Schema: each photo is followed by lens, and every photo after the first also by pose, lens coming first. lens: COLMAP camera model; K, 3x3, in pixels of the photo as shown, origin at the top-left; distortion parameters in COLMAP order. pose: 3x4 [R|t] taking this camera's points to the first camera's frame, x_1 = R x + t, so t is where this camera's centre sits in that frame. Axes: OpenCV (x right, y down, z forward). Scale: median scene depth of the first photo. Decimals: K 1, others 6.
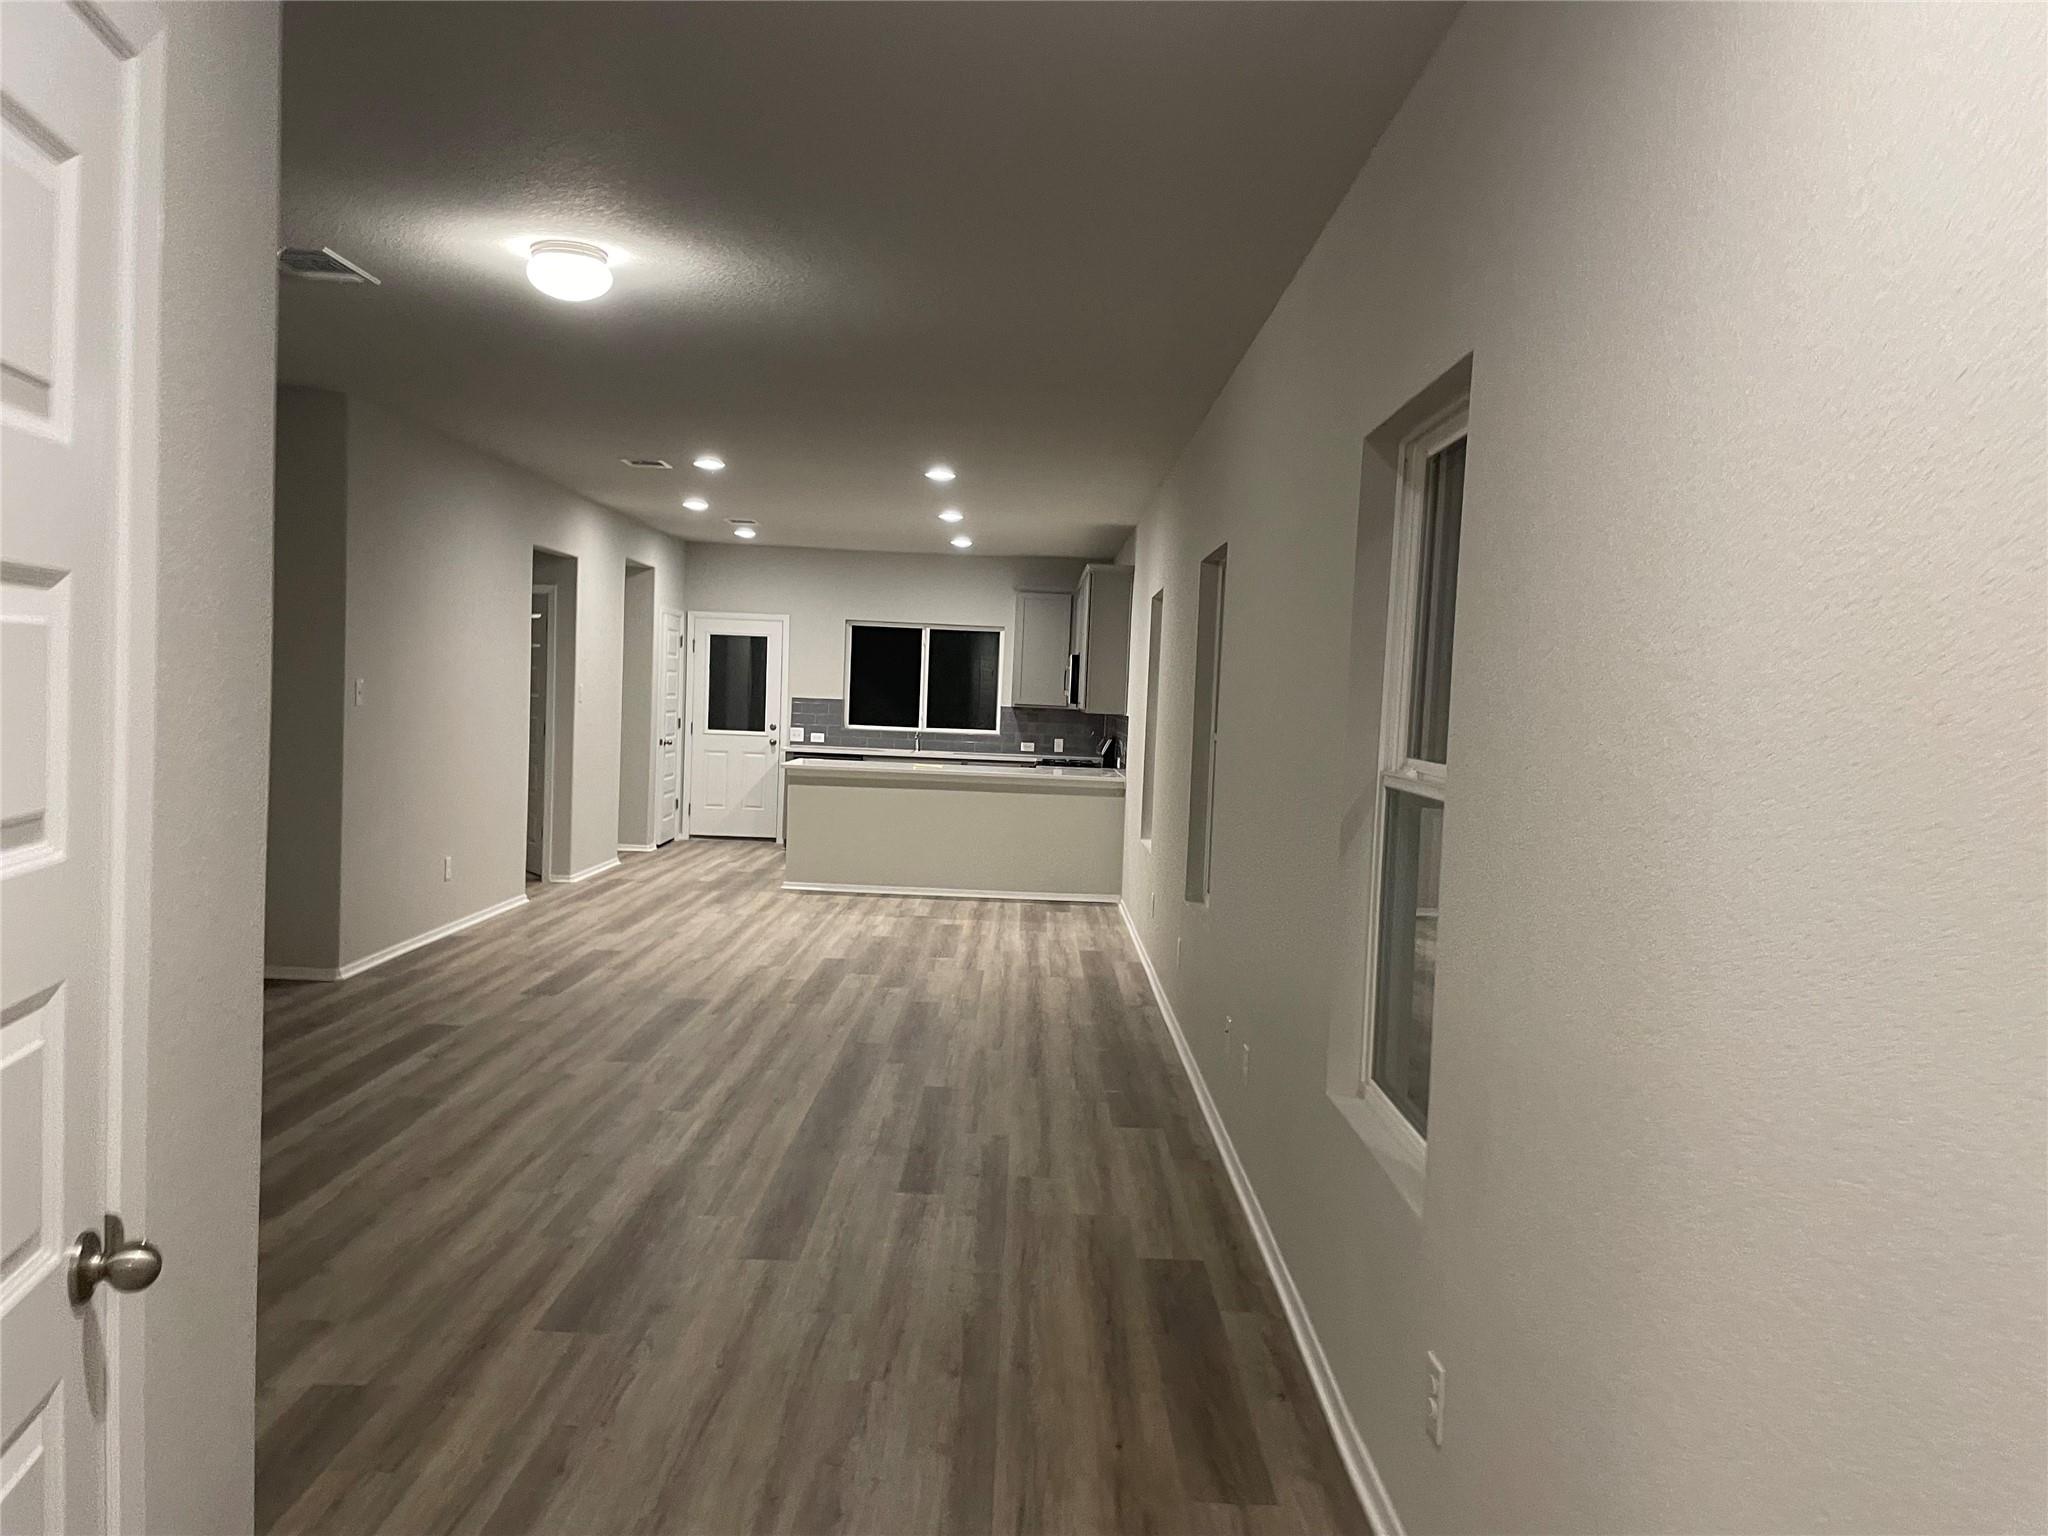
lens RADIAL K [[1532.6, 0, 1024.0], [0, 1532.6, 768.0], [0, 0, 1]] dist [0.144775, -0.232812]
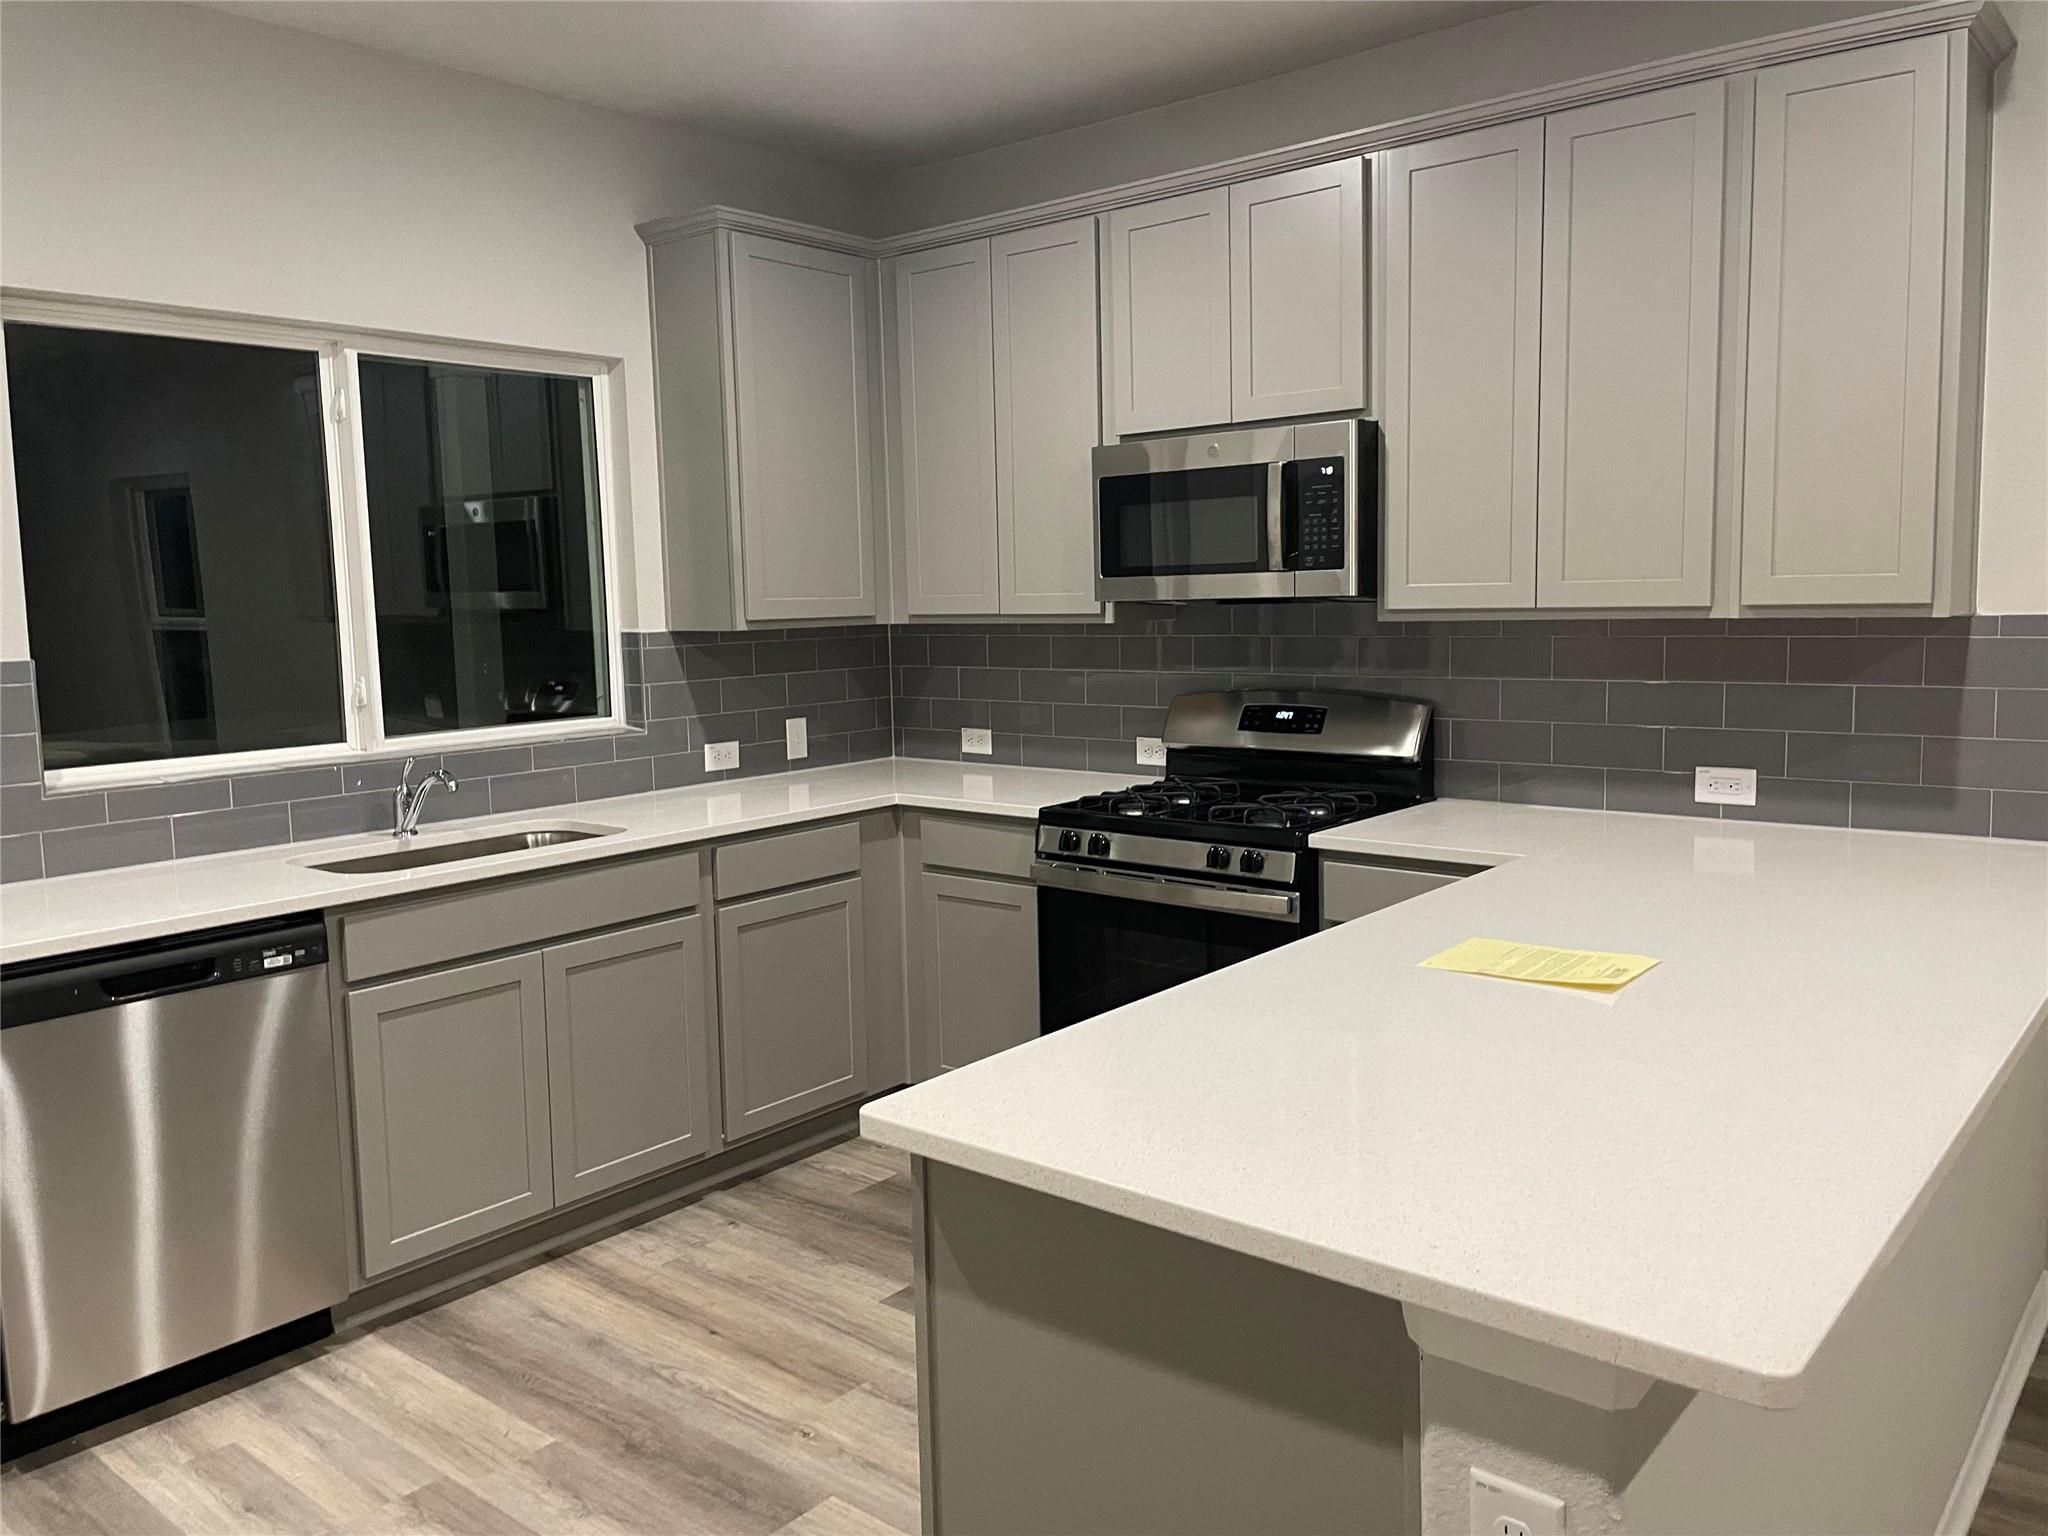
lens RADIAL K [[1562.0, 0, 1021.1], [0, 1562.0, 738.6], [0, 0, 1]] dist [0.105310, -0.138927]
pose [[0.638746, -0.133340, 0.757776, -0.252827], [0.087555, 0.991068, 0.100589, -0.055851], [-0.764420, 0.002096, 0.644715, 0.946351]]
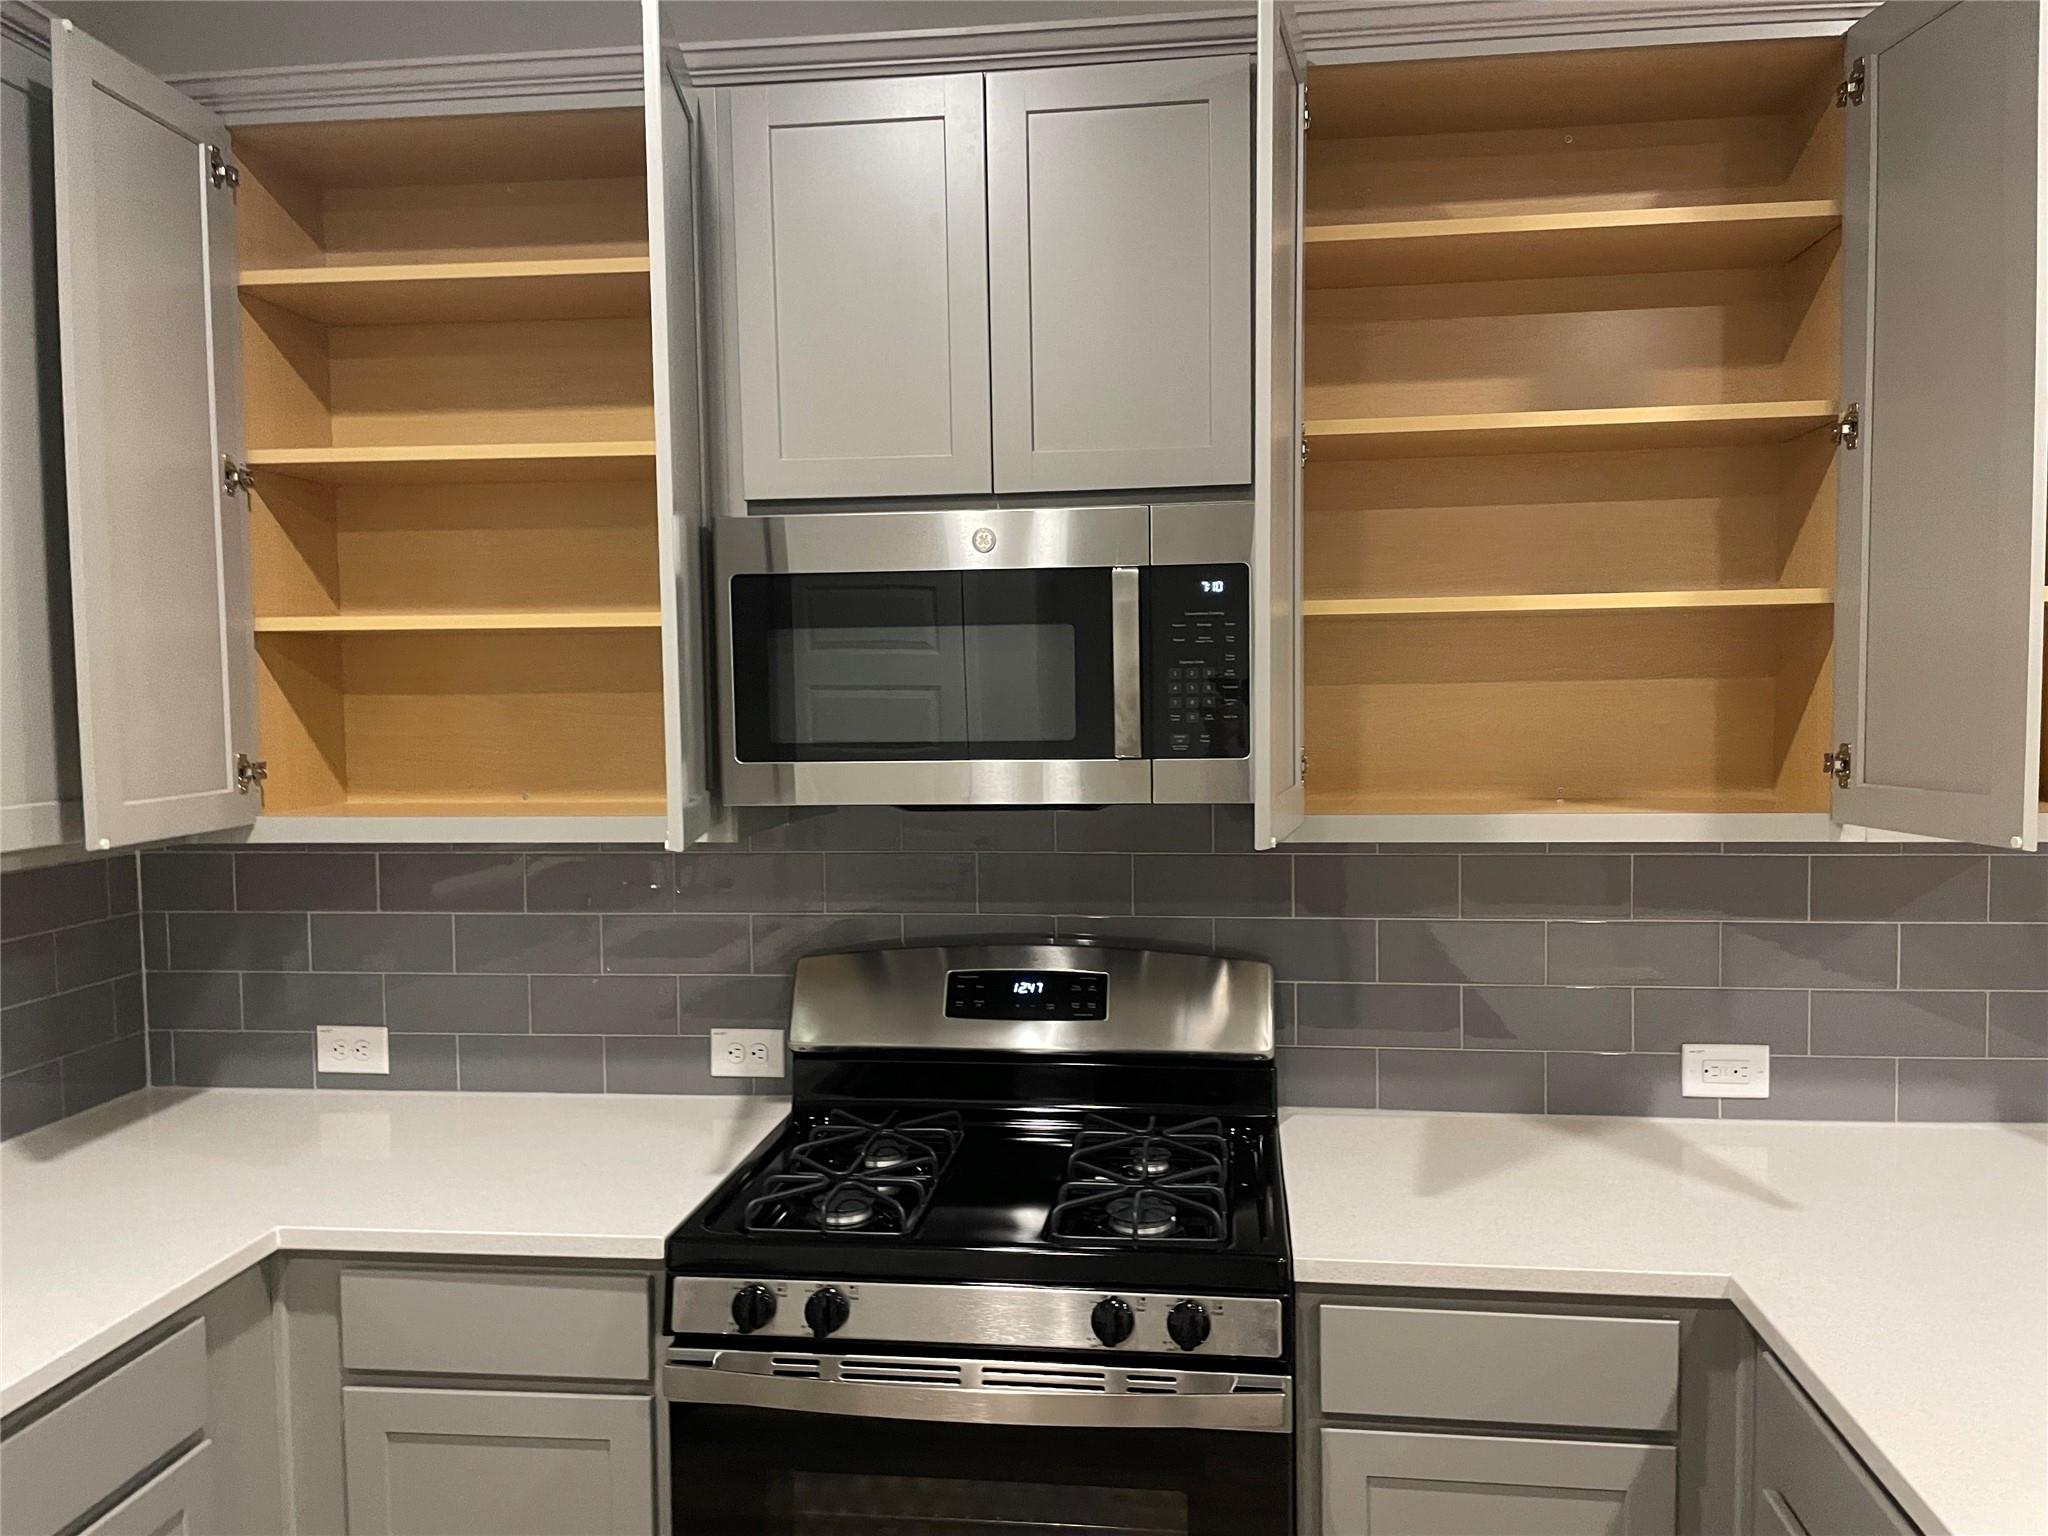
lens RADIAL K [[1561.7, 0, 1046.4], [0, 1561.7, 767.2], [0, 0, 1]] dist [0.093684, -0.116126]
pose [[0.113461, -0.096922, 0.988804, -0.149689], [0.062681, 0.993946, 0.090234, -0.068899], [-0.991563, 0.051742, 0.118849, 1.102316]]
